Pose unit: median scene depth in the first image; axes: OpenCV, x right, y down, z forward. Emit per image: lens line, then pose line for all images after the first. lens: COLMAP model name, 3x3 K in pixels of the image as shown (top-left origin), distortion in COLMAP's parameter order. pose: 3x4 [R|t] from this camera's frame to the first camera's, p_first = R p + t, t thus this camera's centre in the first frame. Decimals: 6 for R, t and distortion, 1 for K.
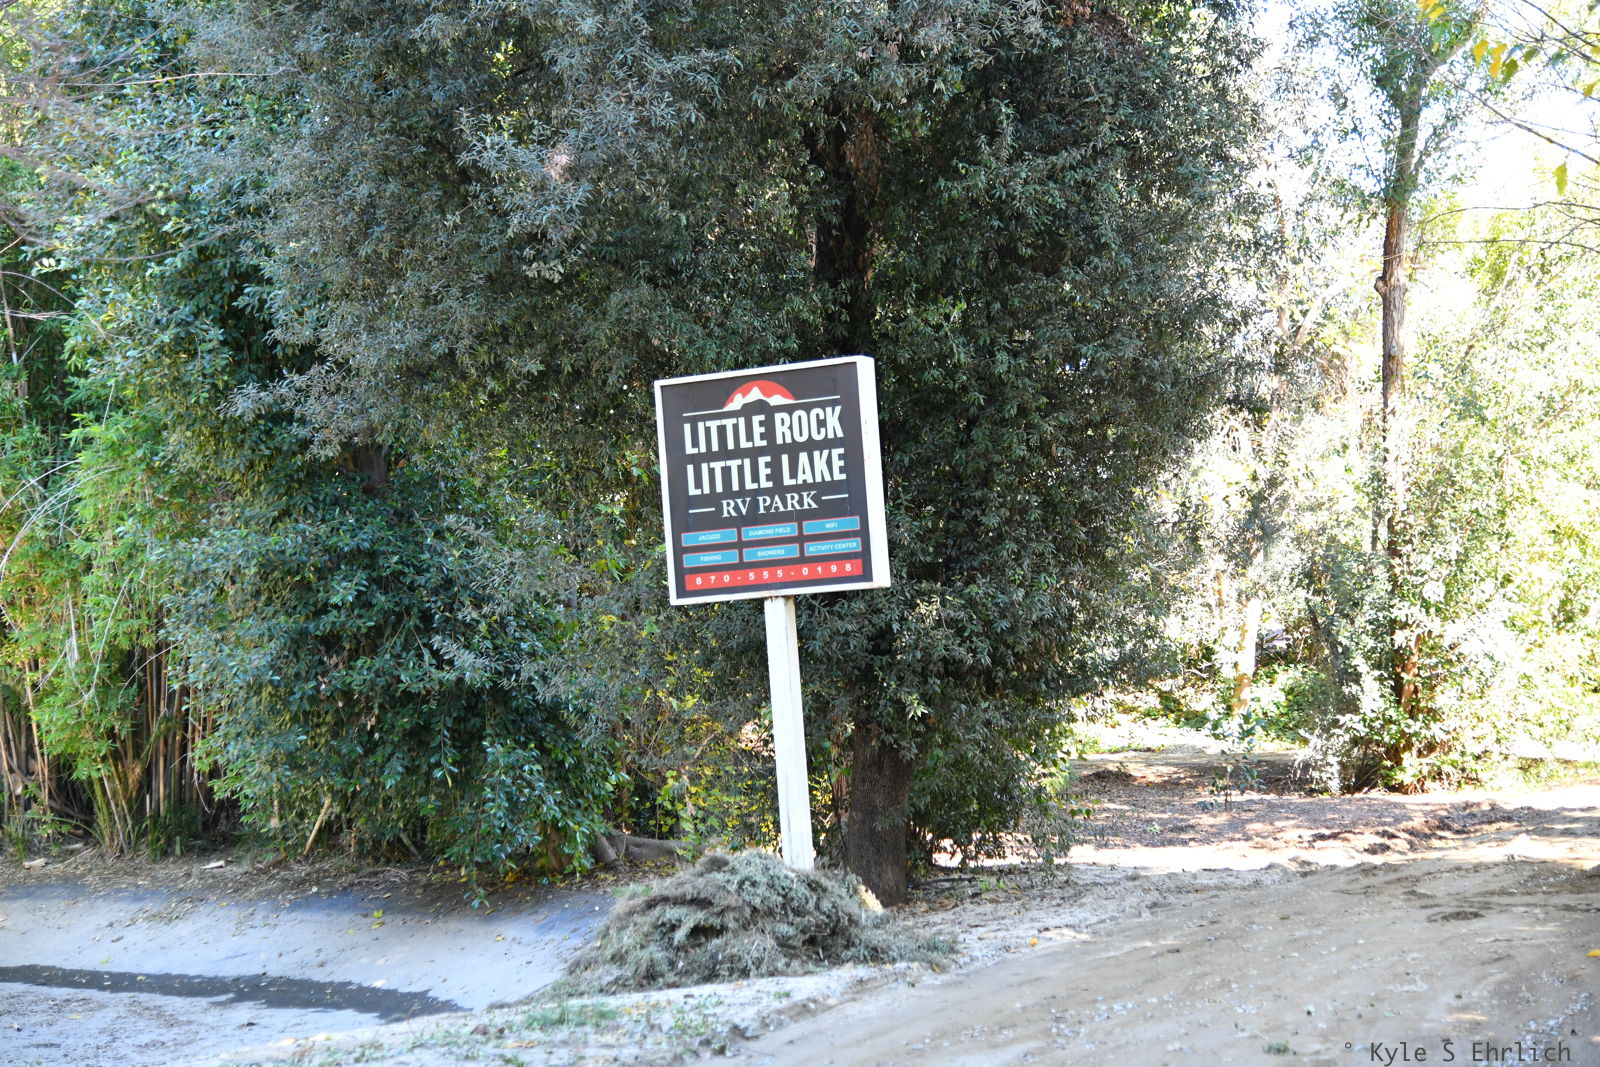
lens RADIAL K [[2859.4, 0, 803.3], [0, 2859.4, 529.1], [0, 0, 1]] dist [-0.000457, 0.000000]
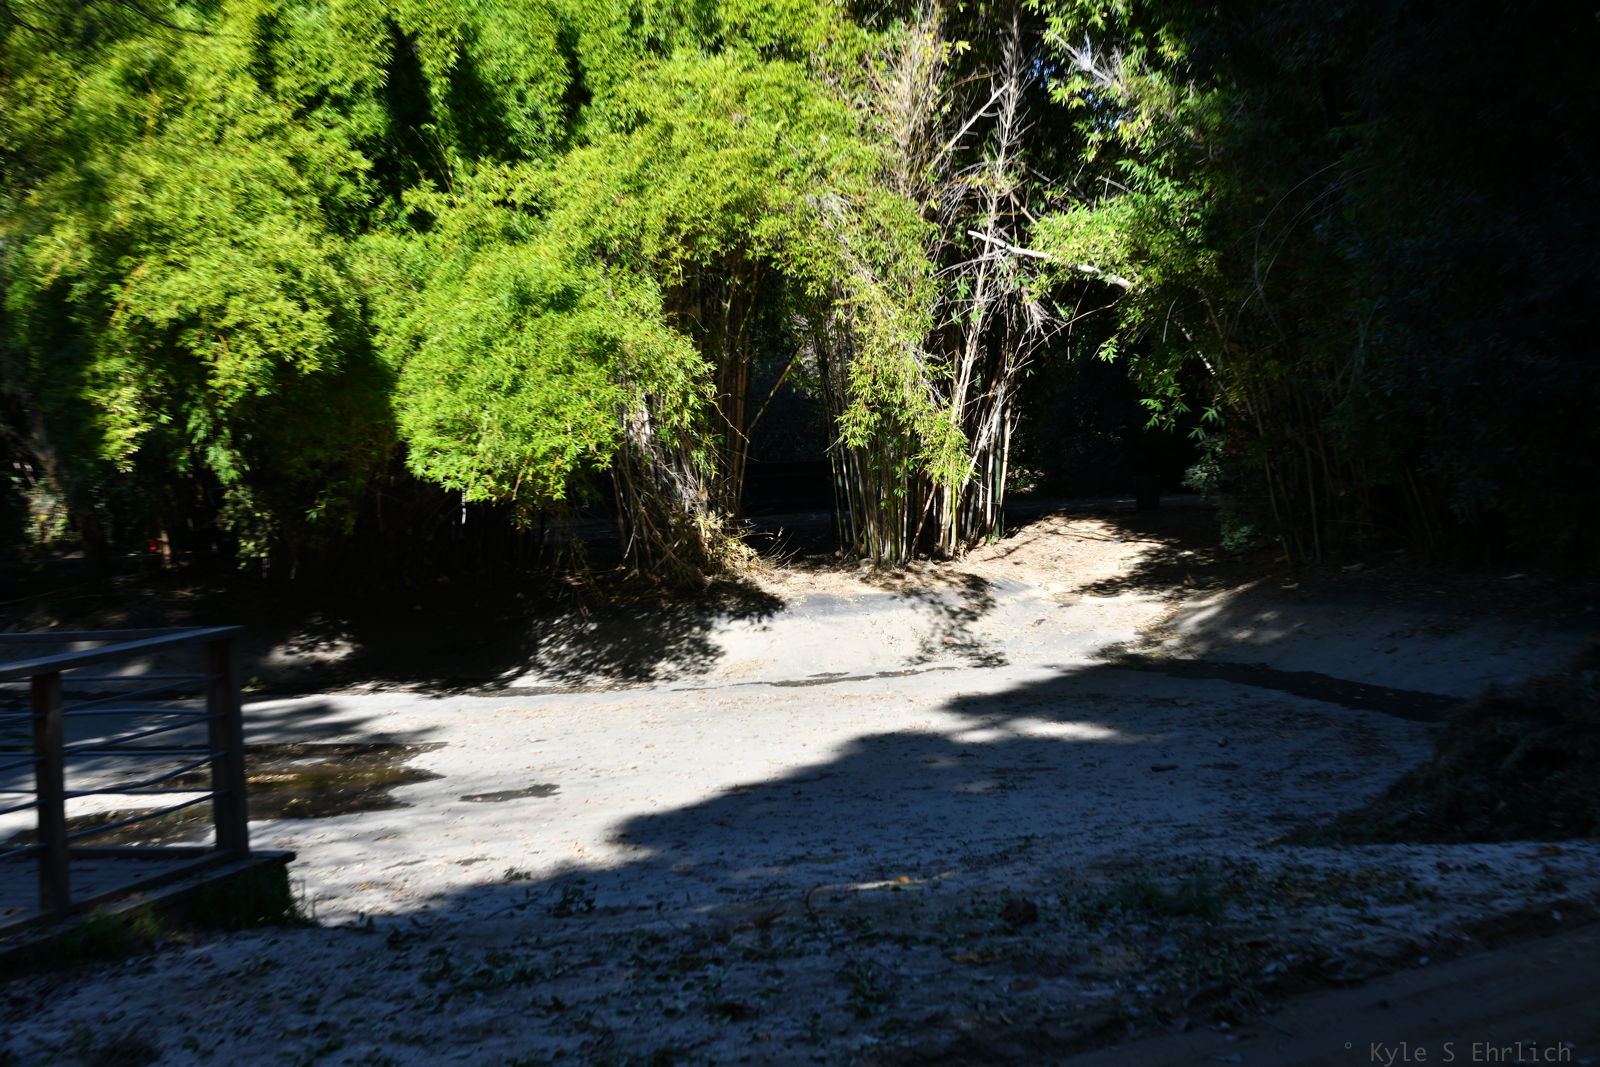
lens RADIAL K [[2498.1, 0, 796.1], [0, 2498.1, 539.5], [0, 0, 1]] dist [-0.006902, 0.000000]
pose [[0.832312, 0.022972, -0.553831, 0.064212], [0.040826, 0.993887, 0.102579, 0.009317], [0.552802, -0.107989, 0.826286, 0.185488]]
